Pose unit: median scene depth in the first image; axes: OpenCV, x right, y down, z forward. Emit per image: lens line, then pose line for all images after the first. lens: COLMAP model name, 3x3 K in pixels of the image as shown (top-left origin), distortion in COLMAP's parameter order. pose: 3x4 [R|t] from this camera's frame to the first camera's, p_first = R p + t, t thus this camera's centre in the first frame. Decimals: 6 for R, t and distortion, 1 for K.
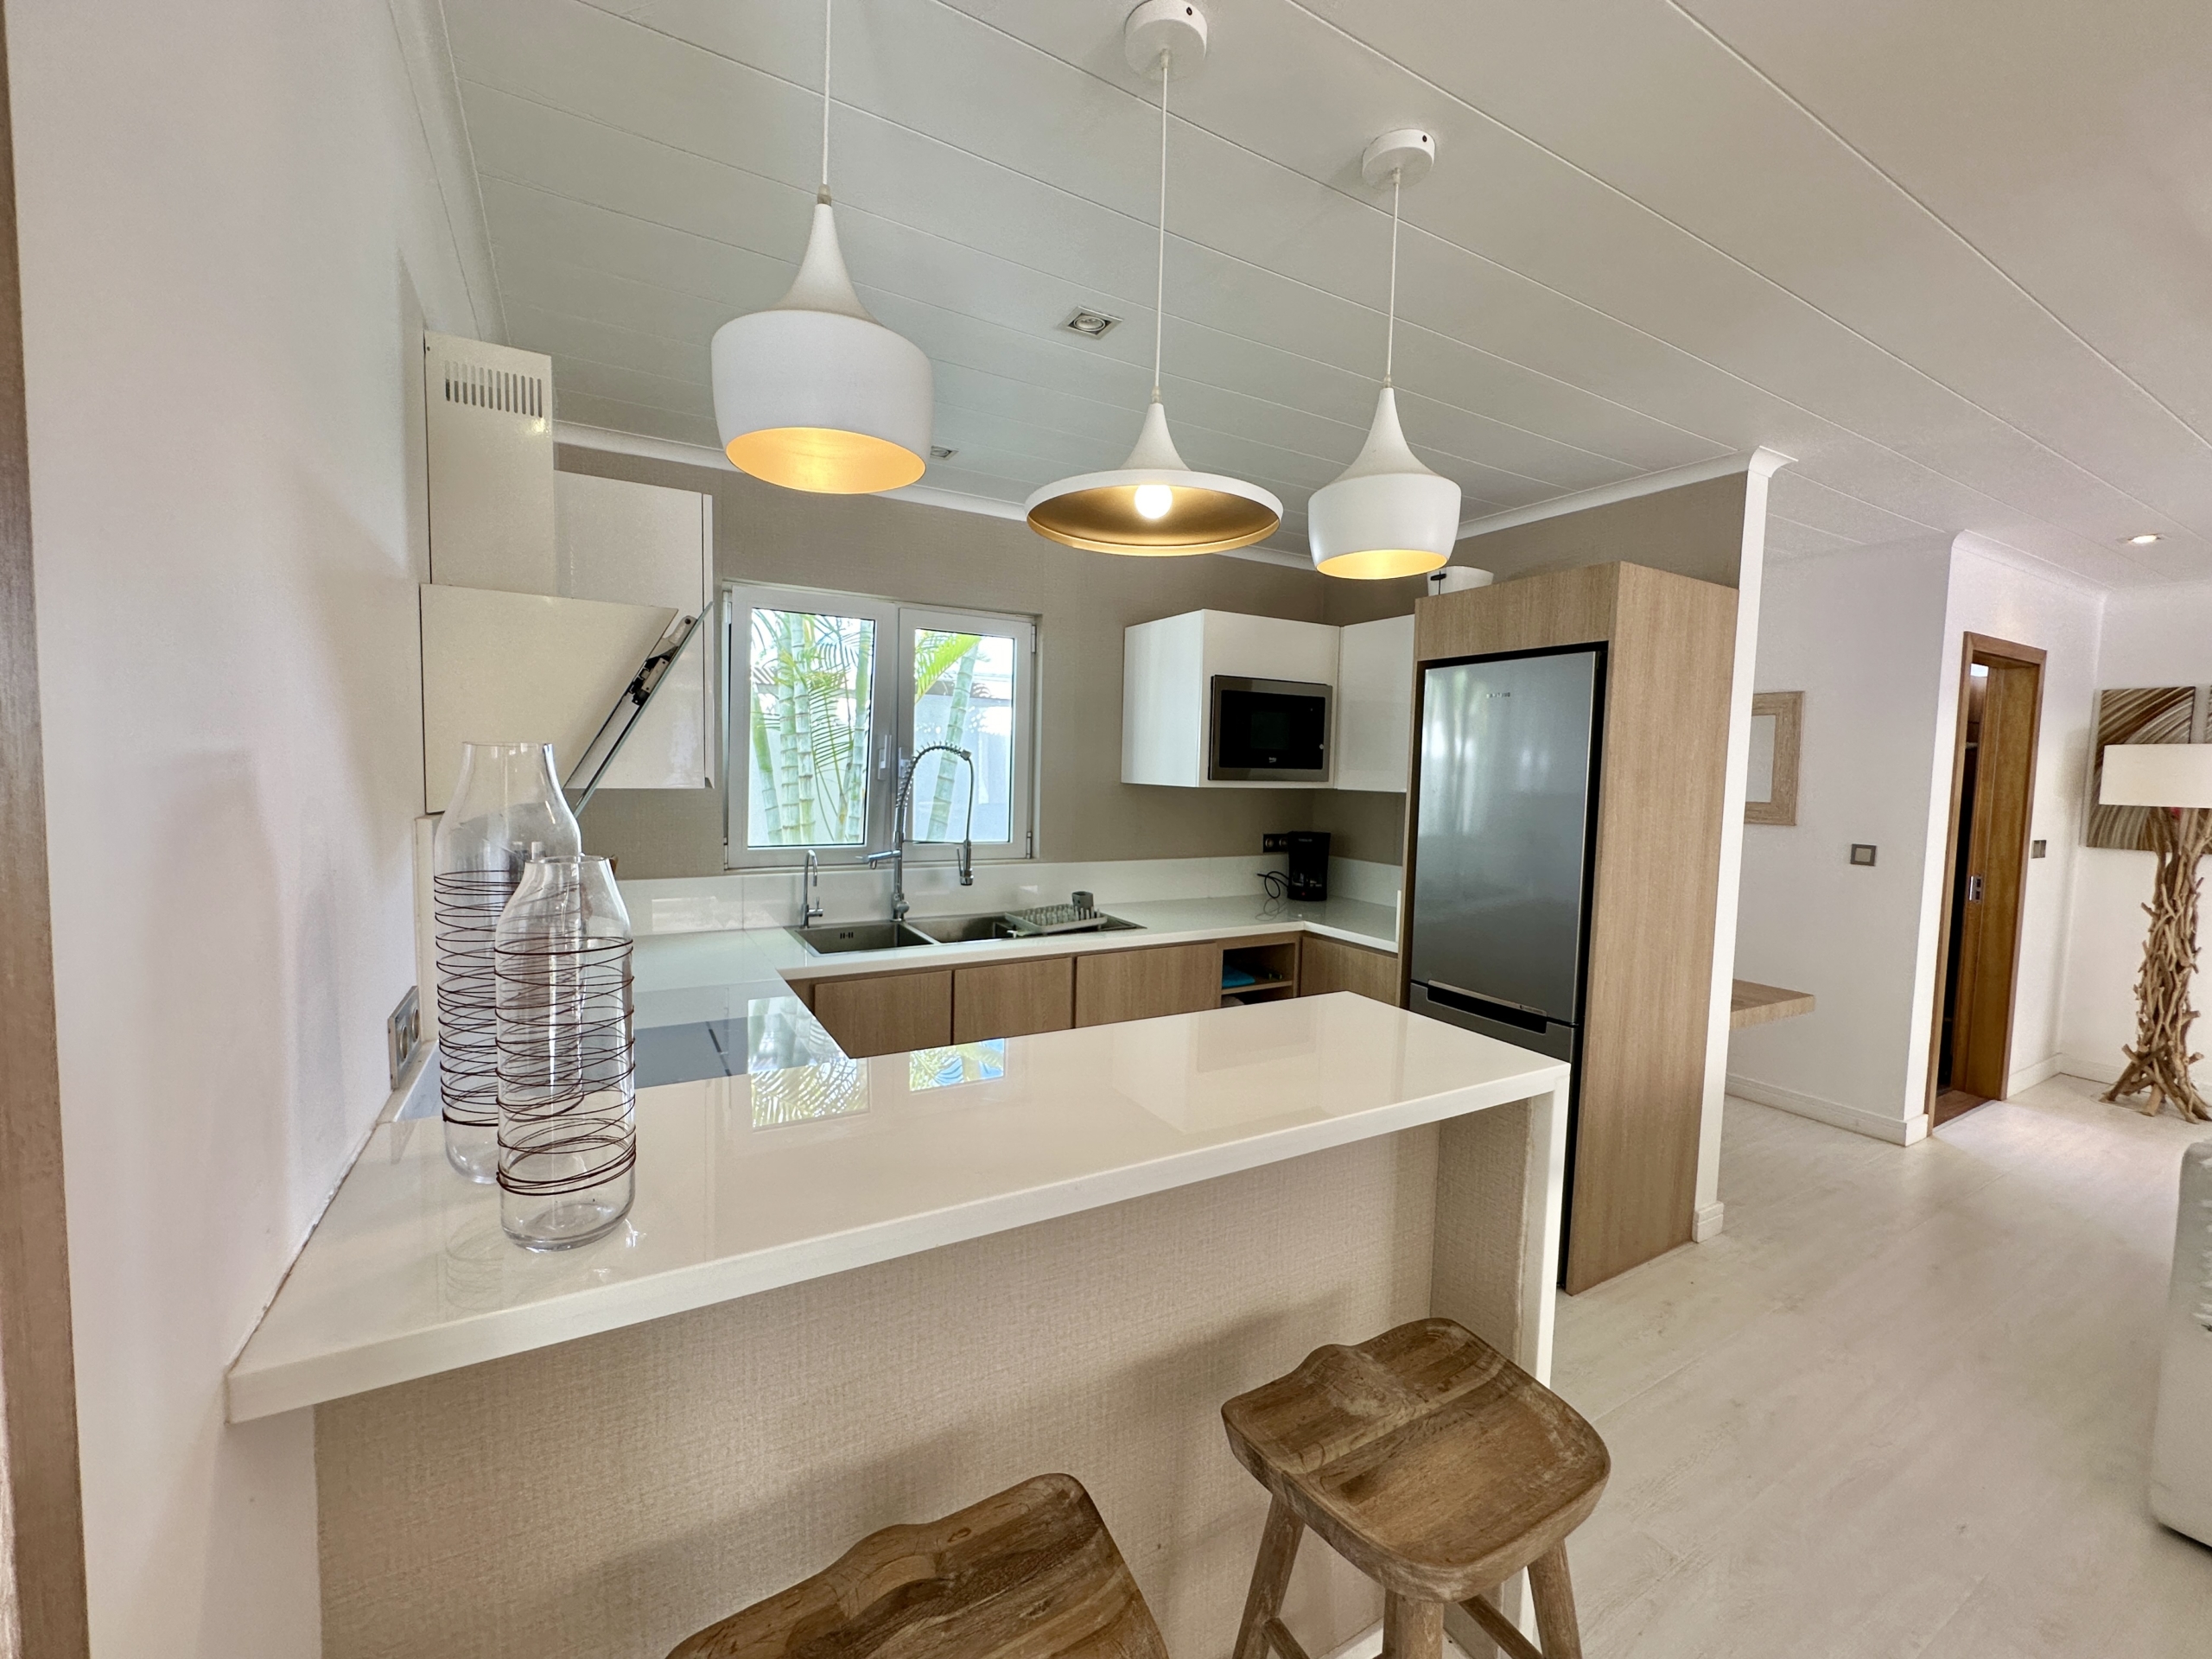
lens RADIAL K [[883.9, 0, 1112.5], [0, 883.9, 828.9], [0, 0, 1]] dist [-0.001713, 0.000165]
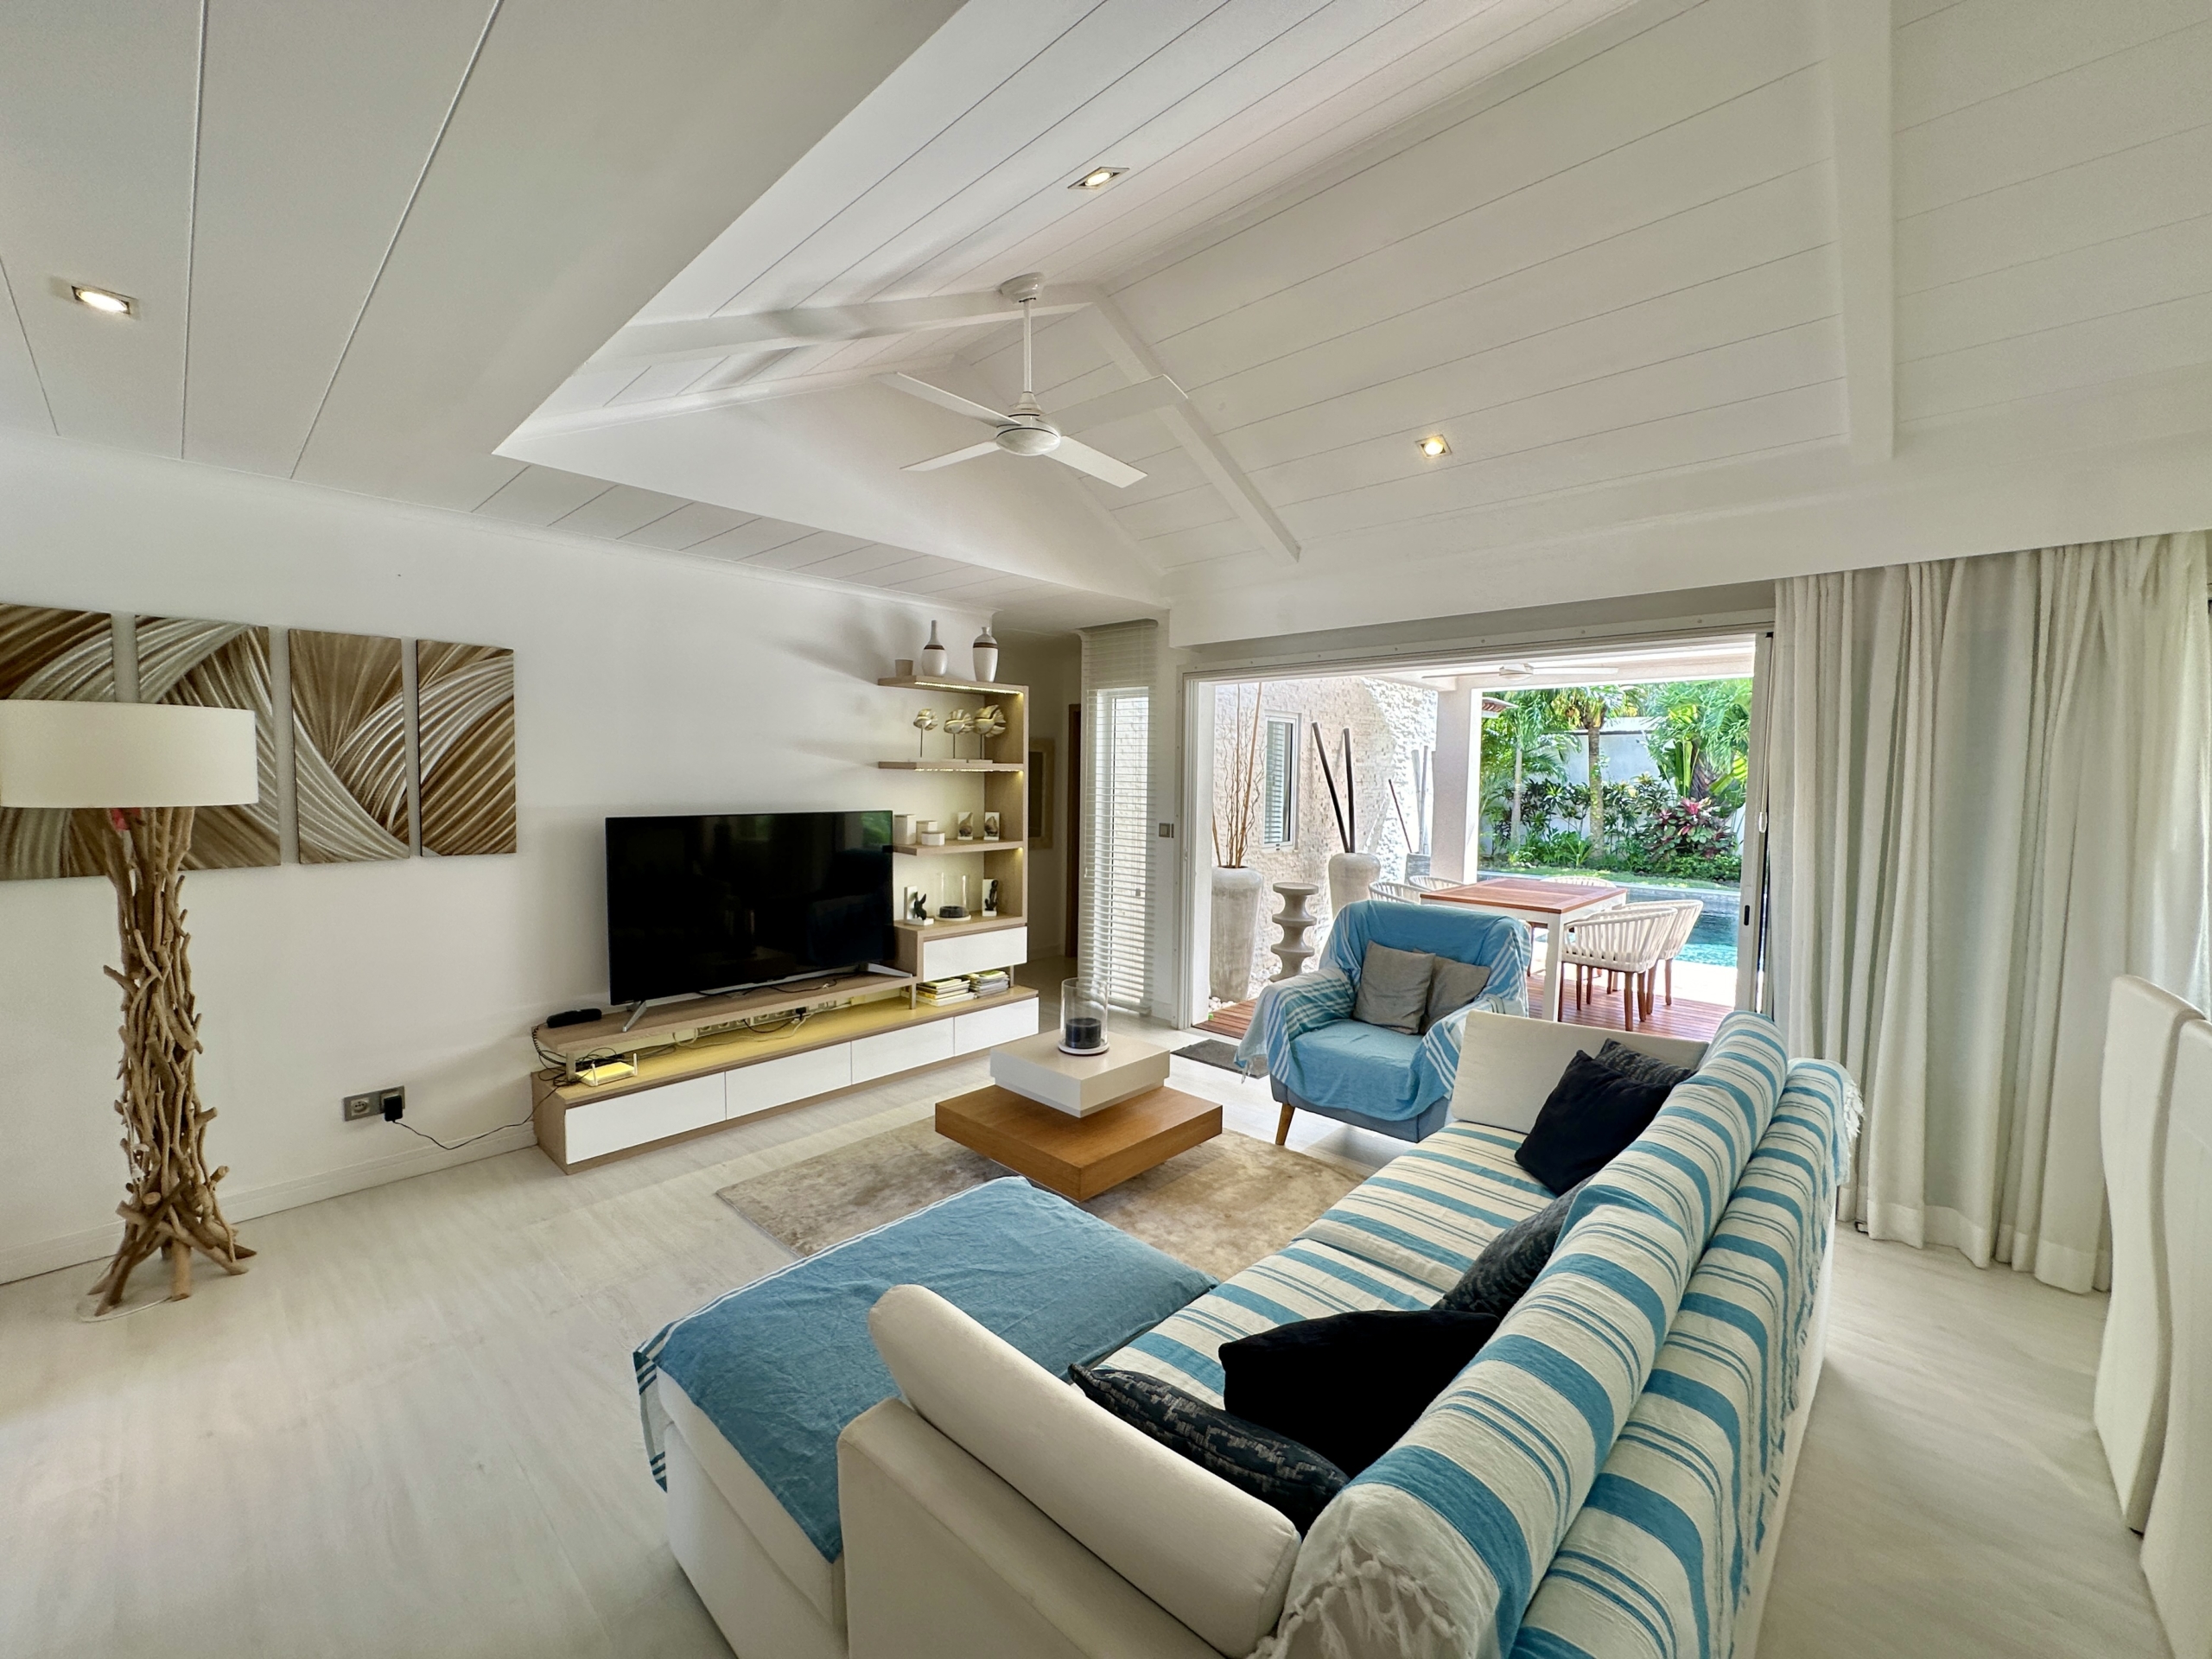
lens RADIAL K [[883.9, 0, 1108.8], [0, 883.9, 827.7], [0, 0, 1]] dist [-0.001713, 0.000165]
pose [[-0.297018, -0.077097, 0.951755, 0.406886], [0.051251, 0.994011, 0.096514, -0.032933], [-0.953496, 0.077445, -0.291288, 0.524968]]
